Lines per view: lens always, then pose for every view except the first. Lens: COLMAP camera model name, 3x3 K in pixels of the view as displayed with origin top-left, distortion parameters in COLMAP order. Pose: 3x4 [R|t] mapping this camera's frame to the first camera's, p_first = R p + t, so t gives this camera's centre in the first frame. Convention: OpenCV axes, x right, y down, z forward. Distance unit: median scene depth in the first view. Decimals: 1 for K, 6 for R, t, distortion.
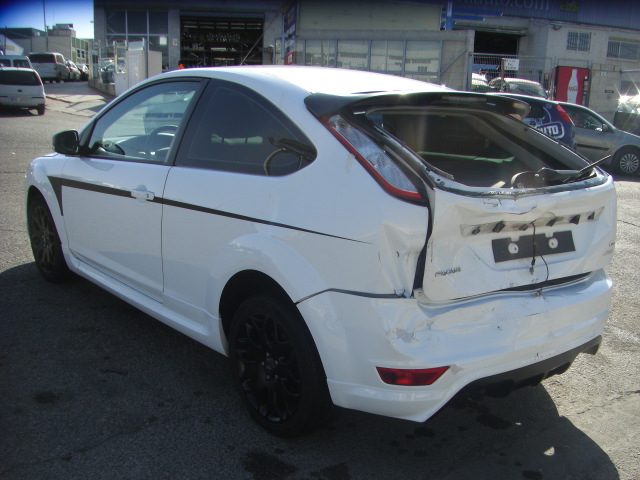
lens RADIAL K [[718.0, 0, 355.9], [0, 718.0, 347.4], [0, 0, 1]] dist [-0.161032, 0.042550]
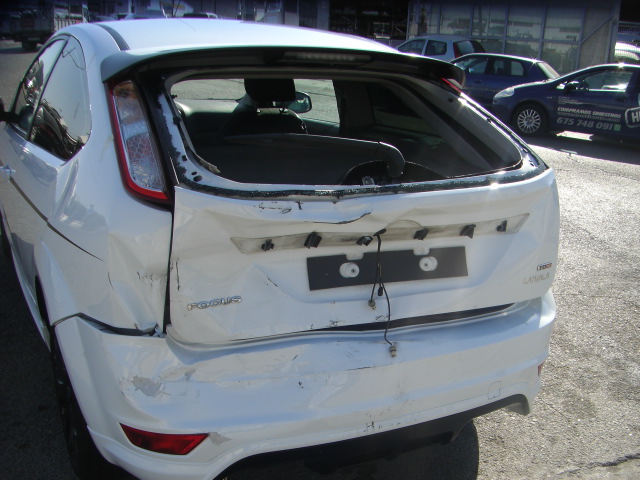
lens RADIAL K [[718.0, 0, 355.9], [0, 718.0, 347.4], [0, 0, 1]] dist [-0.161032, 0.042550]
pose [[0.974960, 0.091267, -0.202791, 0.378307], [-0.082467, 0.995265, 0.051447, -0.100435], [0.206526, -0.033436, 0.977870, 0.307049]]
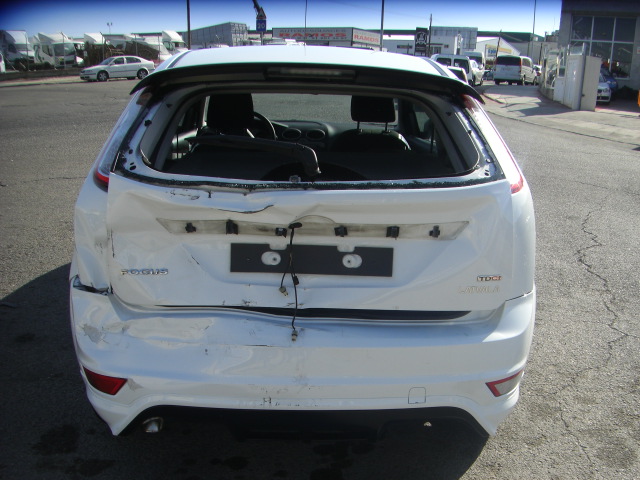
lens RADIAL K [[718.0, 0, 355.9], [0, 718.0, 347.4], [0, 0, 1]] dist [-0.161032, 0.042550]
pose [[0.790134, 0.200661, -0.579158, 0.766698], [-0.207388, 0.976686, 0.055457, -0.106914], [0.576783, 0.076292, 0.813327, 0.425763]]
